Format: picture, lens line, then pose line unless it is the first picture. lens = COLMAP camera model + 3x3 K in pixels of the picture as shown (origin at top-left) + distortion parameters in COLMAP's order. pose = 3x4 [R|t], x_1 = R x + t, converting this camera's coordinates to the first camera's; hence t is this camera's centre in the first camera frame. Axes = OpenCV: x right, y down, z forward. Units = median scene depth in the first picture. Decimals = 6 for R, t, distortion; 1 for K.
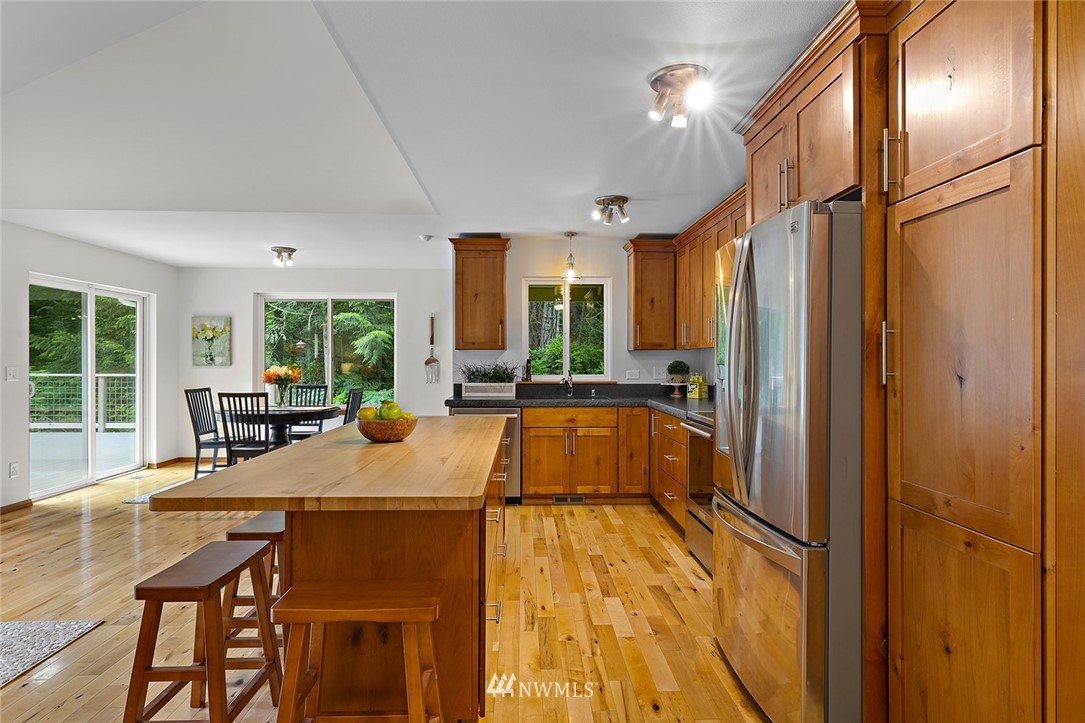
lens RADIAL K [[601.6, 0, 545.1], [0, 601.6, 359.2], [0, 0, 1]] dist [-0.000588, -0.000945]
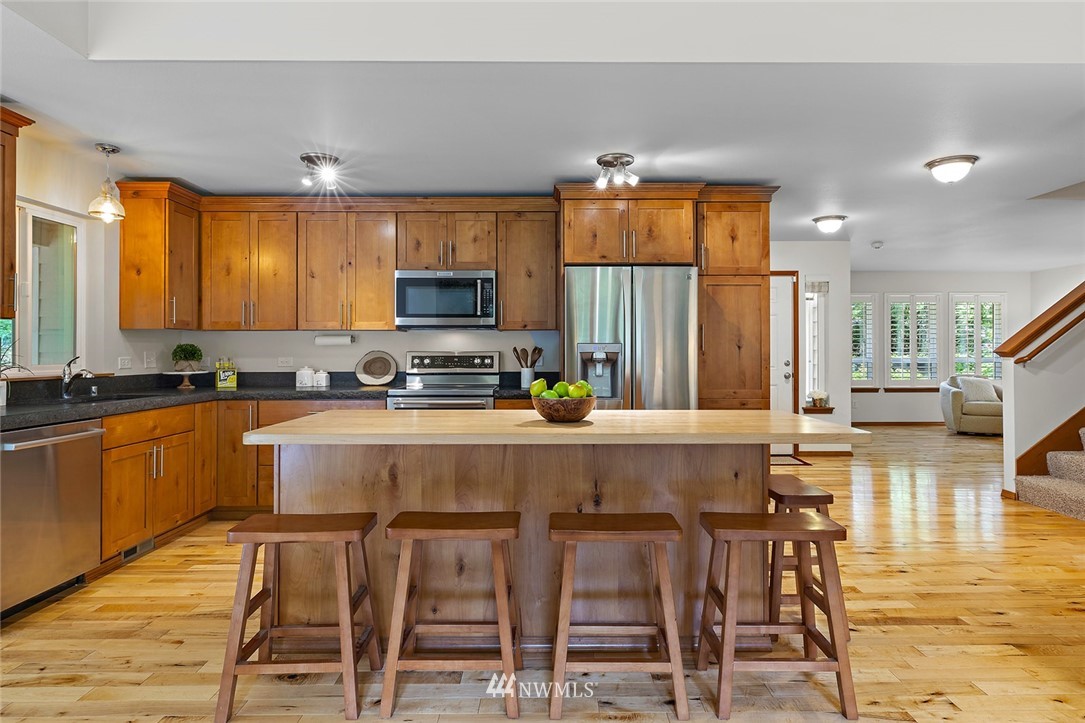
lens RADIAL K [[601.6, 0, 554.6], [0, 601.6, 344.2], [0, 0, 1]] dist [-0.000588, -0.000945]
pose [[0.027636, 0.011099, 0.999556, -0.544566], [0.003523, 0.999931, -0.011200, 0.013071], [-0.999612, 0.003831, 0.027595, 0.453652]]
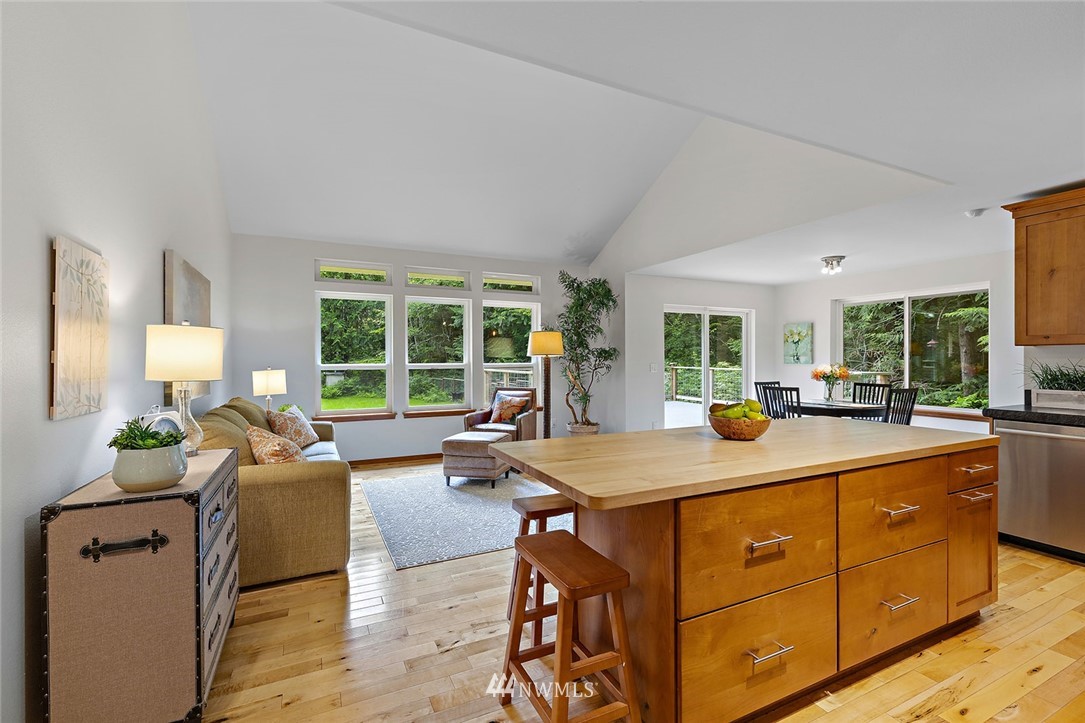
lens RADIAL K [[483.0, 0, 544.5], [0, 483.0, 361.0], [0, 0, 1]] dist [0.005159, 0.001227]
pose [[0.404817, 0.002832, -0.914393, 0.165617], [0.002670, 0.999987, 0.004279, -0.000552], [0.914394, -0.004173, 0.404804, 0.167211]]
